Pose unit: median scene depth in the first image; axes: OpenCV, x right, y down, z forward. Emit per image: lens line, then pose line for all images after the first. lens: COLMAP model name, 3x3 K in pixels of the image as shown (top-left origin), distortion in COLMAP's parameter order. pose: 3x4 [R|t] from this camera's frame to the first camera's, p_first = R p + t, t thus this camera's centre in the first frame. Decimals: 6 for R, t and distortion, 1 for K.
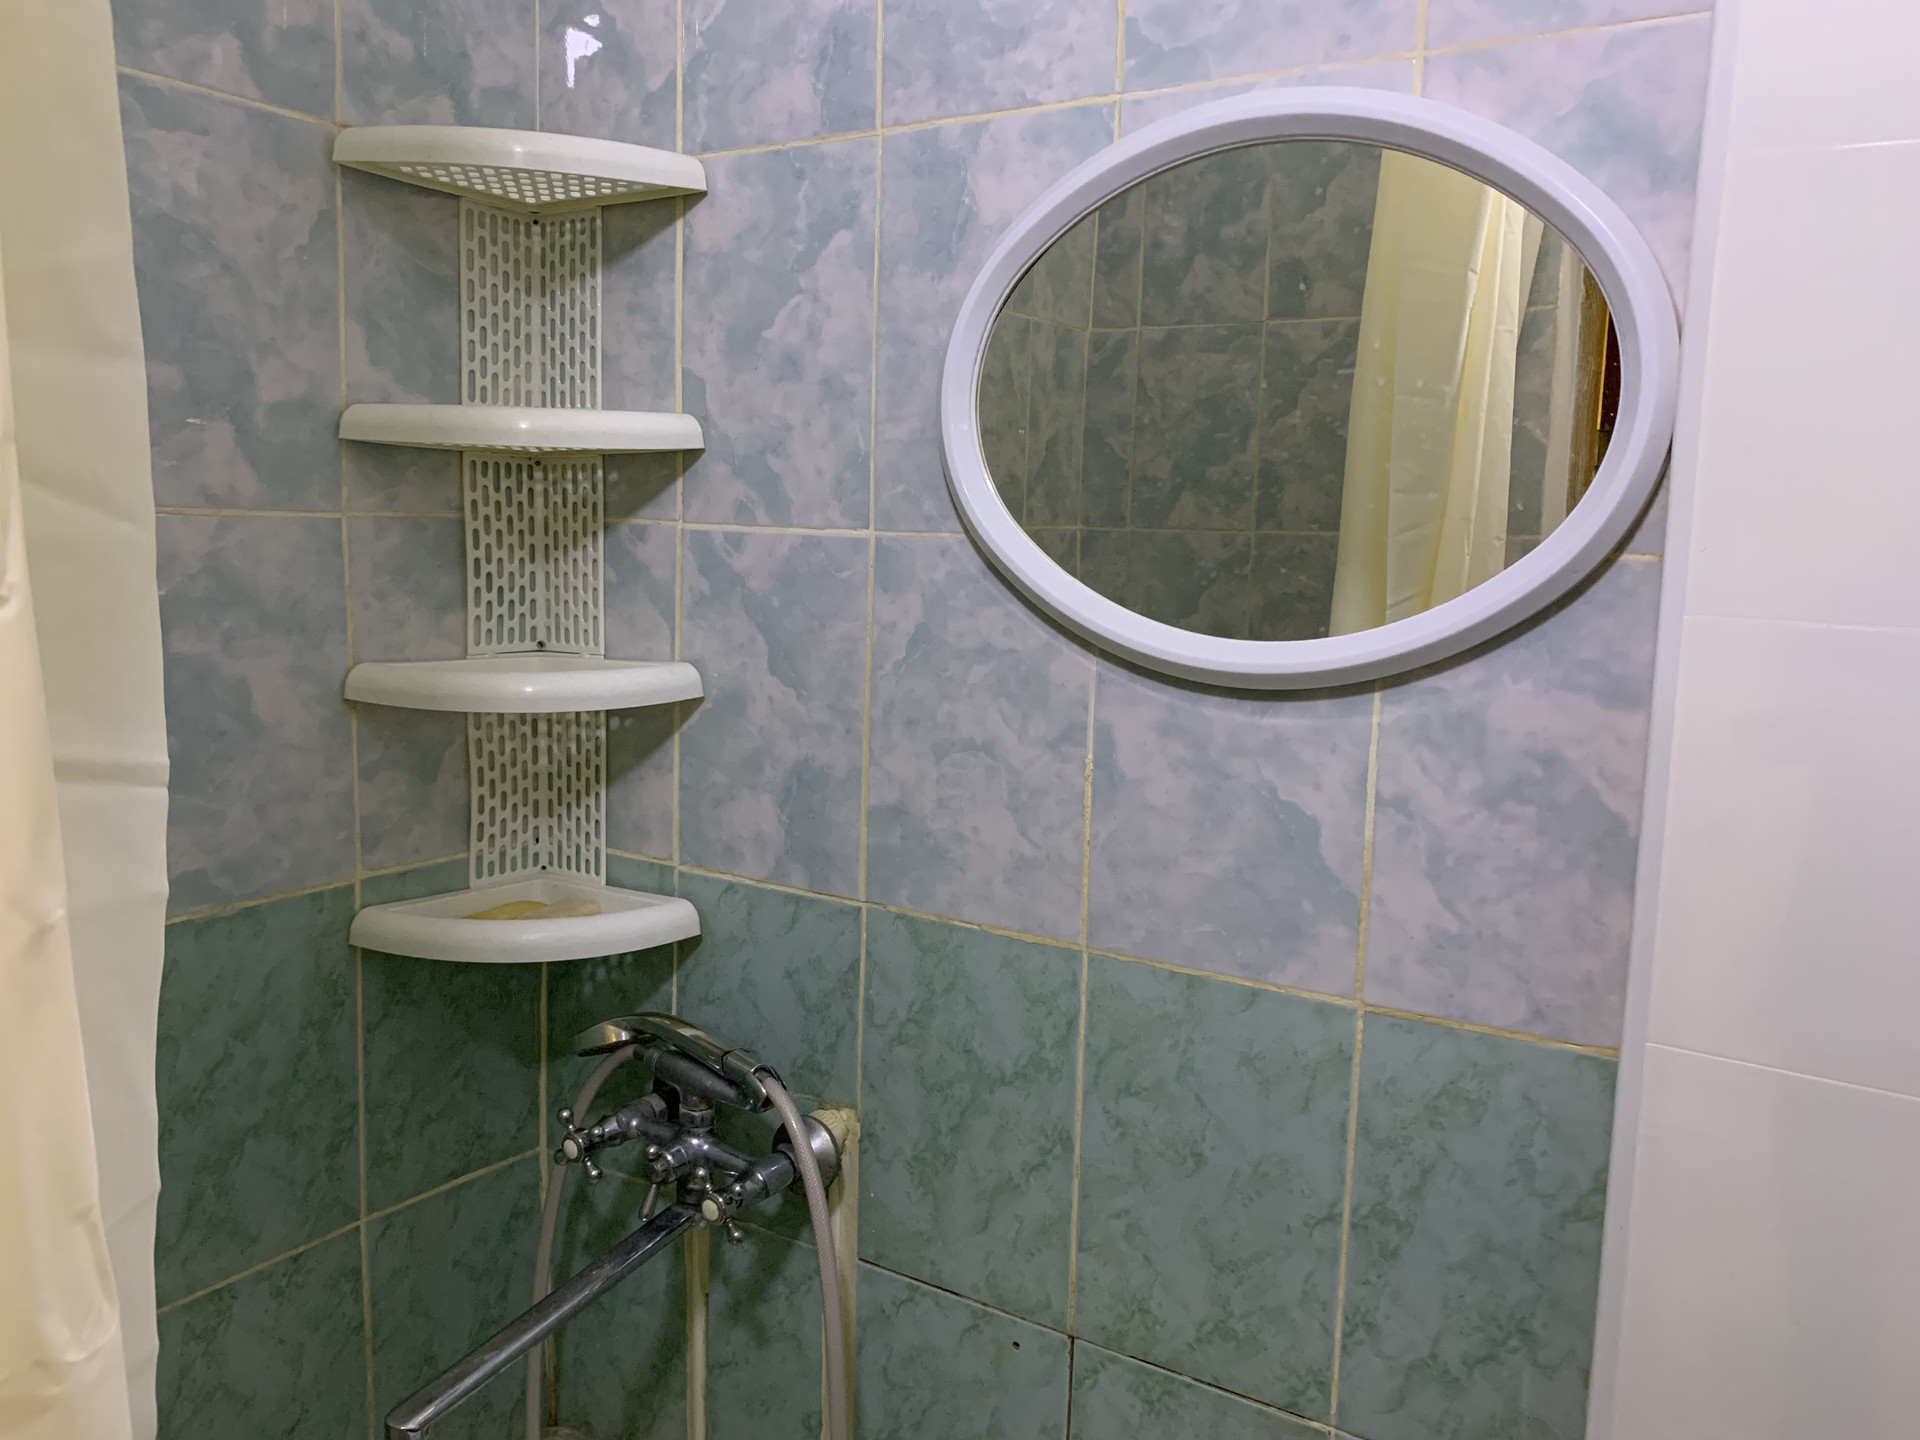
lens RADIAL K [[1471.4, 0, 933.6], [0, 1471.4, 708.1], [0, 0, 1]] dist [0.054175, -0.049546]
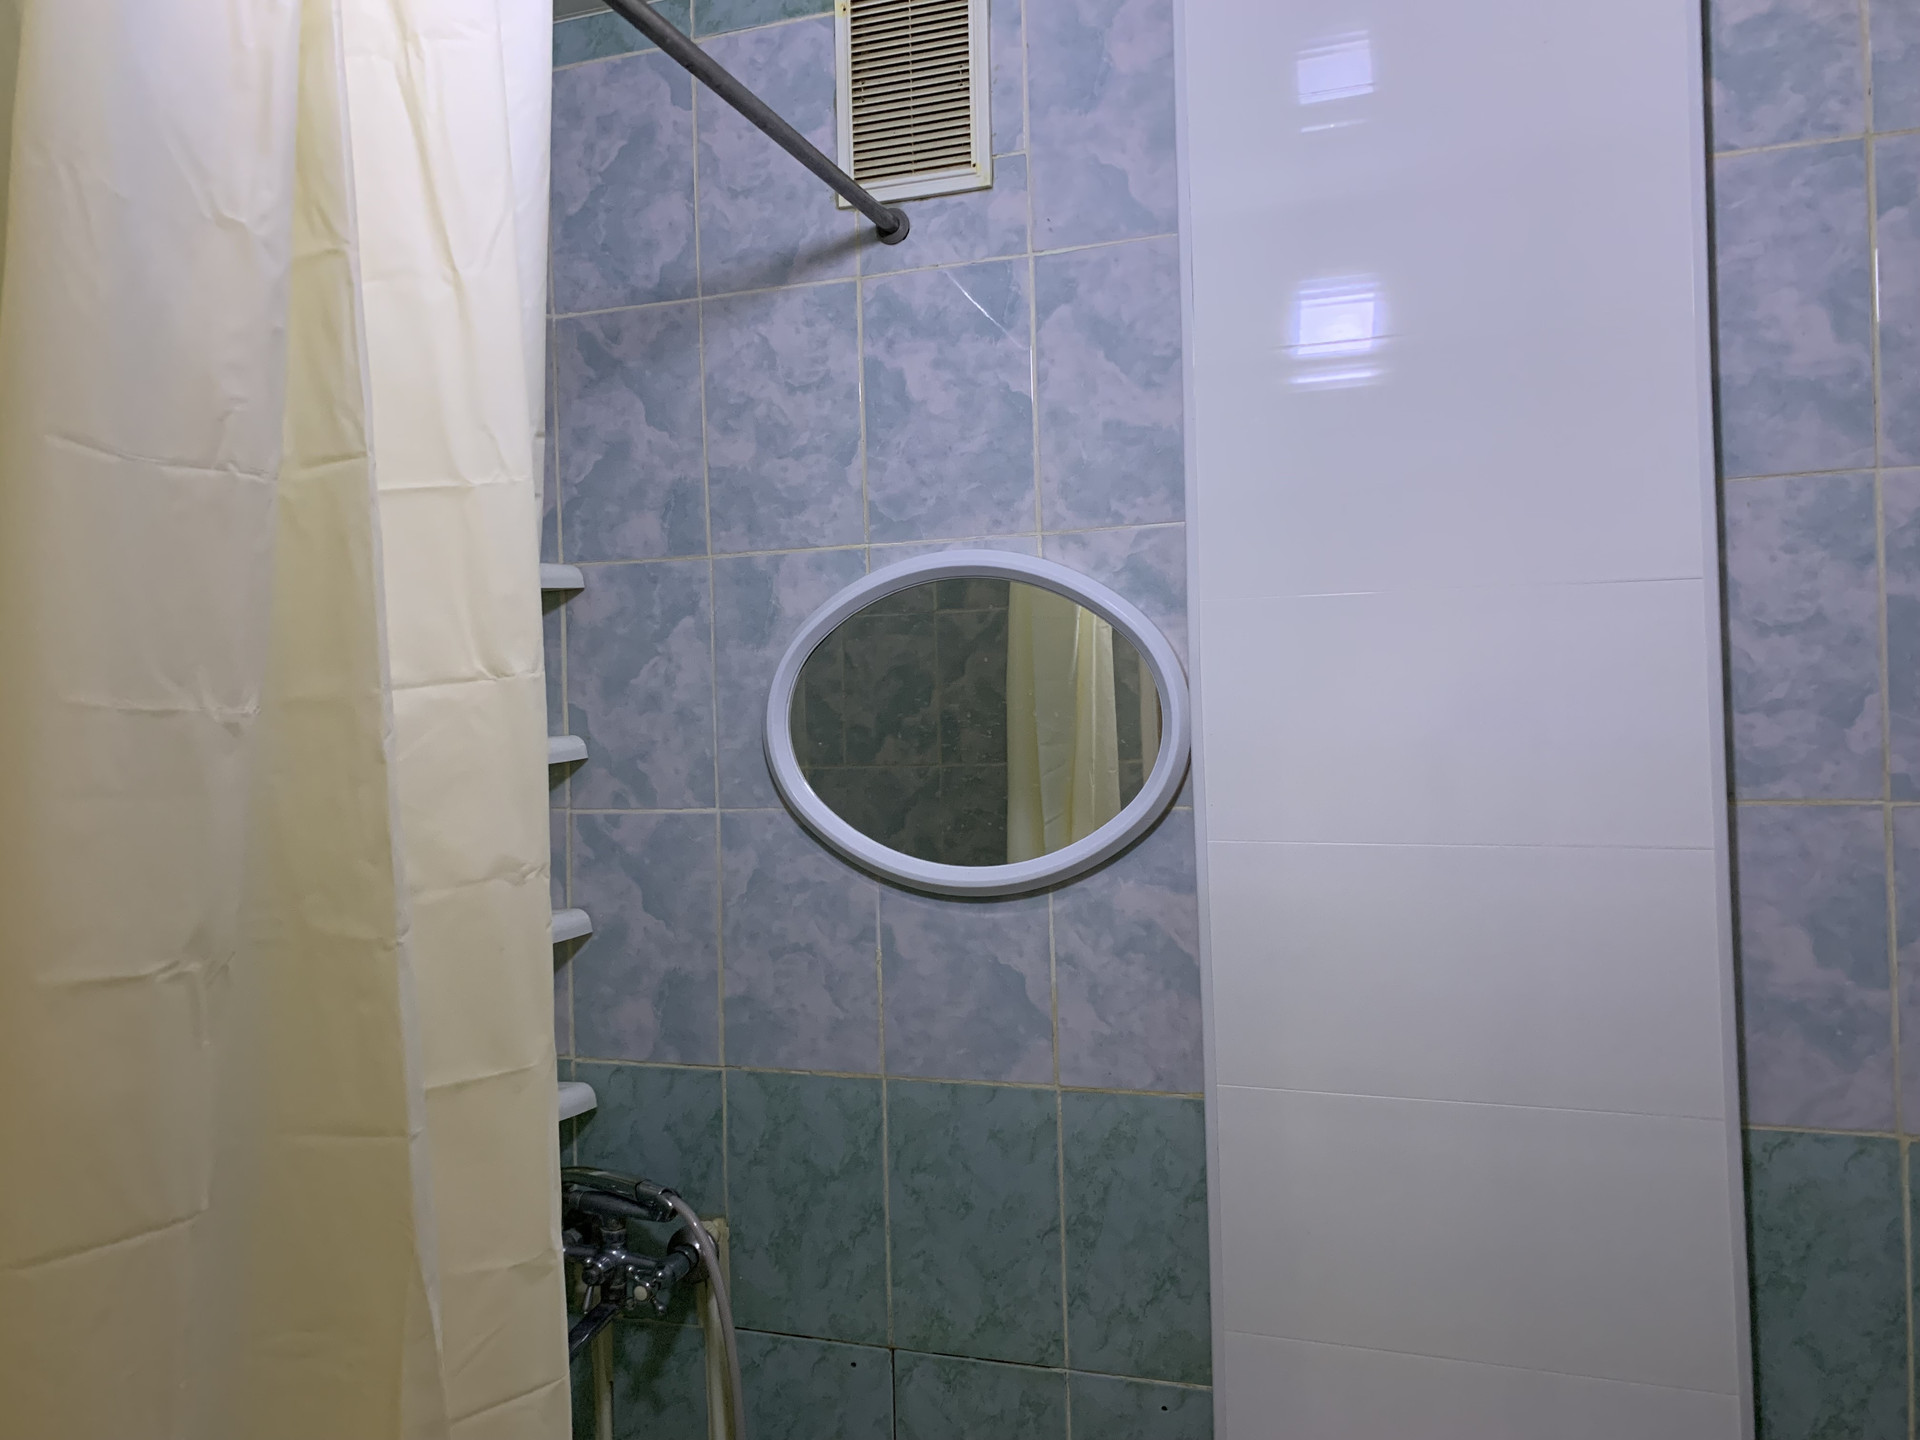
lens RADIAL K [[1471.4, 0, 937.6], [0, 1471.4, 701.3], [0, 0, 1]] dist [0.054175, -0.049546]
pose [[0.970374, -0.054307, 0.235426, -0.179009], [0.085150, 0.988761, -0.122888, -0.027450], [-0.226106, 0.139293, 0.964092, -0.530955]]
